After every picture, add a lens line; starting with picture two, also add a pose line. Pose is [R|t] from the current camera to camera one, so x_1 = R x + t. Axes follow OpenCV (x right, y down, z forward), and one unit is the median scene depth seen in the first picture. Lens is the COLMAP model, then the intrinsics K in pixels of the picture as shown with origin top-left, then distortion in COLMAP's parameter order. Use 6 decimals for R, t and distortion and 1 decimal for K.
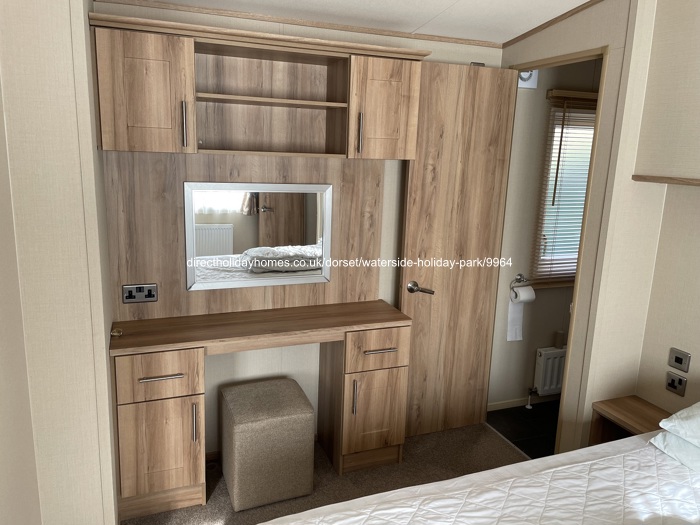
lens RADIAL K [[534.0, 0, 350.0], [0, 534.0, 262.5], [0, 0, 1]] dist [0.123136, -0.102936]
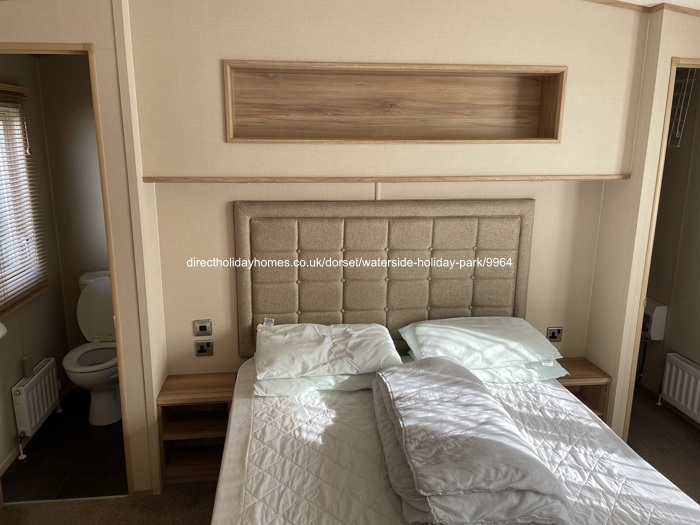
lens RADIAL K [[534.0, 0, 350.0], [0, 534.0, 262.5], [0, 0, 1]] dist [0.123136, -0.102936]
pose [[0.249732, -0.255597, 0.933972, -0.385792], [0.198231, 0.957601, 0.209059, -0.143383], [-0.947807, 0.132934, 0.289811, 0.355157]]
